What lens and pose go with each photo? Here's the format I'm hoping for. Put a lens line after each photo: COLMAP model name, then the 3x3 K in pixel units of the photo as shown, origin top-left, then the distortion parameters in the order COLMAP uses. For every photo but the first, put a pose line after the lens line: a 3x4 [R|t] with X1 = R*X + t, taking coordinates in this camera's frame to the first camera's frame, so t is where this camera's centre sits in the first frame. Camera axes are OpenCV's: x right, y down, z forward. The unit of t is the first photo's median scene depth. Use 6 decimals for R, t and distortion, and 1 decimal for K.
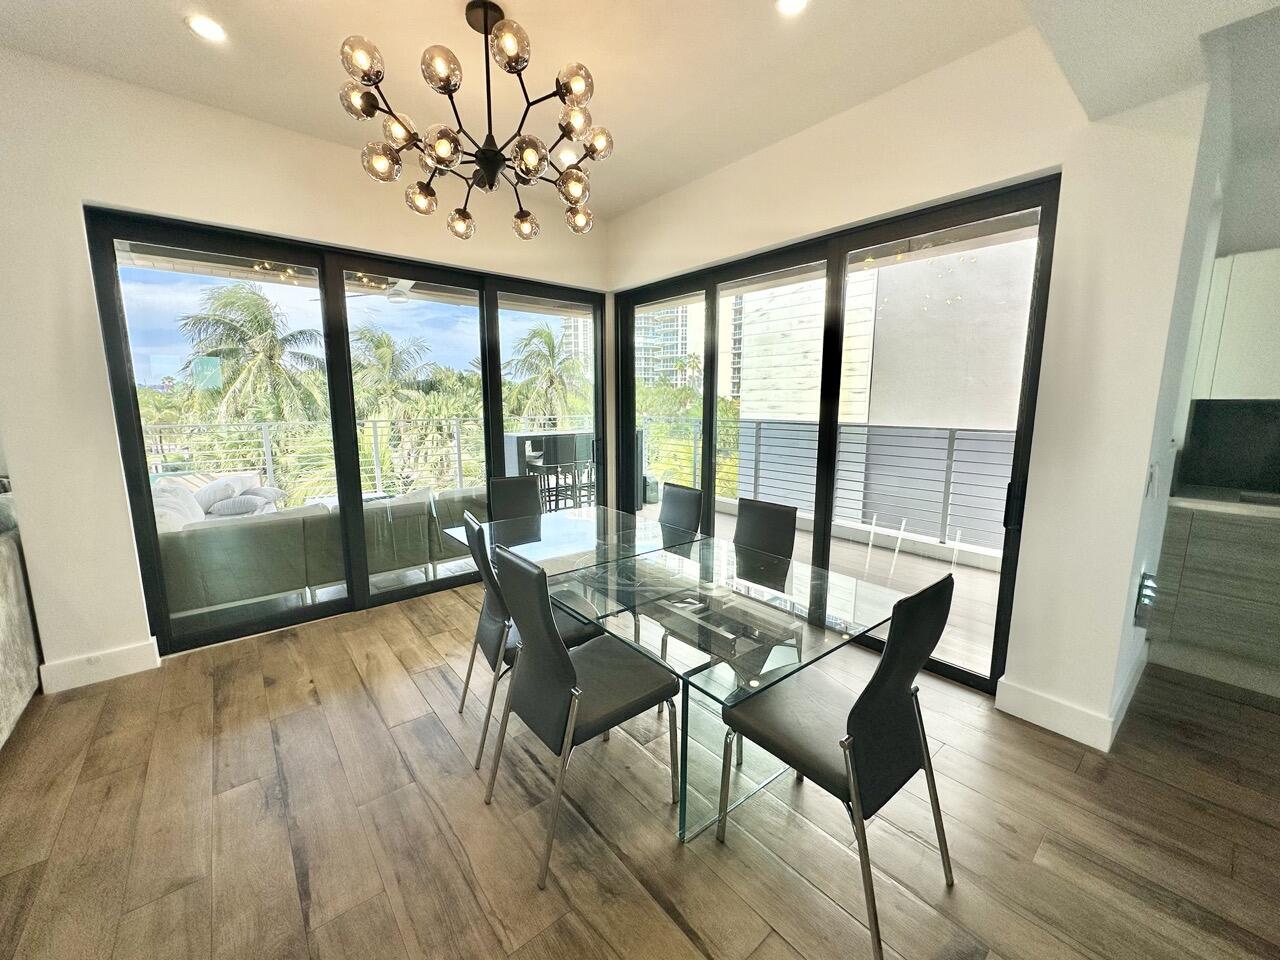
lens RADIAL K [[506.2, 0, 640.0], [0, 506.2, 480.0], [0, 0, 1]] dist [-0.002043, 0.000497]
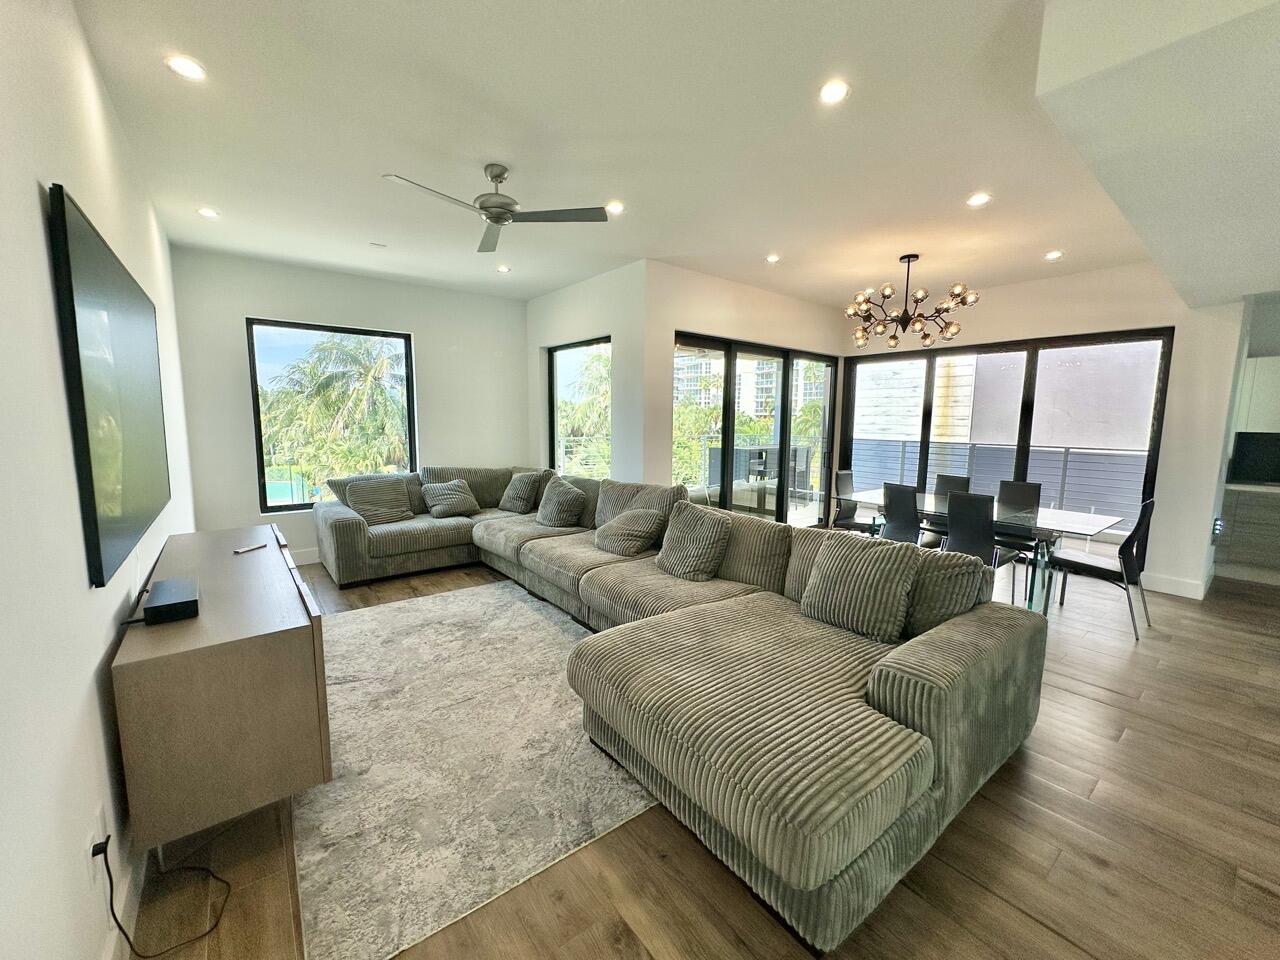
lens RADIAL K [[506.2, 0, 640.0], [0, 506.2, 480.0], [0, 0, 1]] dist [-0.002043, 0.000497]
pose [[0.999731, 0.012281, -0.019662, -1.202939], [-0.012929, 0.999365, -0.033209, 0.122428], [0.019242, 0.033454, 0.999255, -1.015047]]
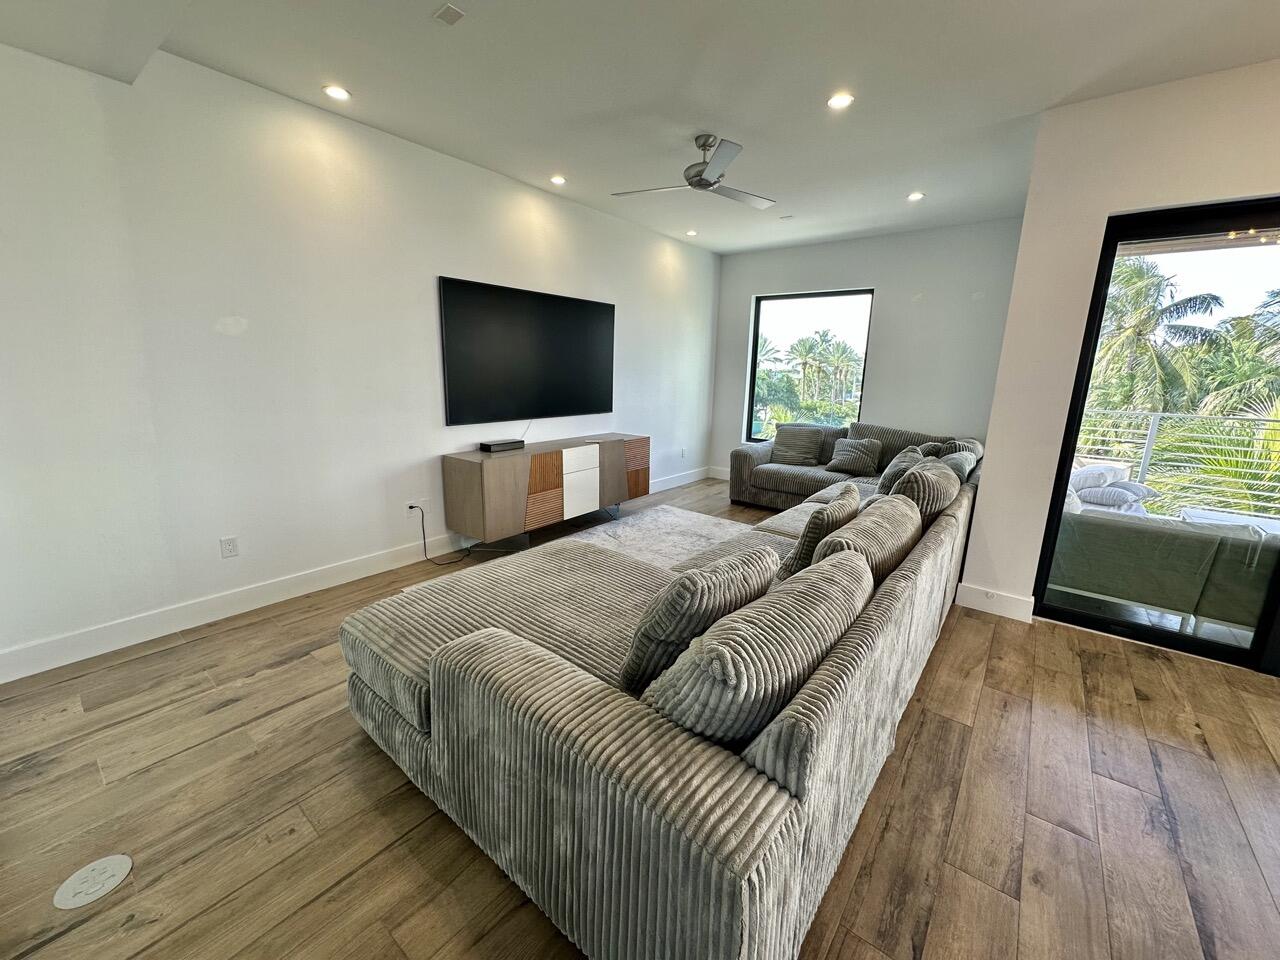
lens RADIAL K [[506.2, 0, 640.0], [0, 506.2, 480.0], [0, 0, 1]] dist [-0.002043, 0.000497]
pose [[0.206011, 0.215484, -0.954529, -0.103759], [-0.175361, 0.967792, 0.180631, 0.001812], [0.962709, 0.130176, 0.237163, -0.169654]]
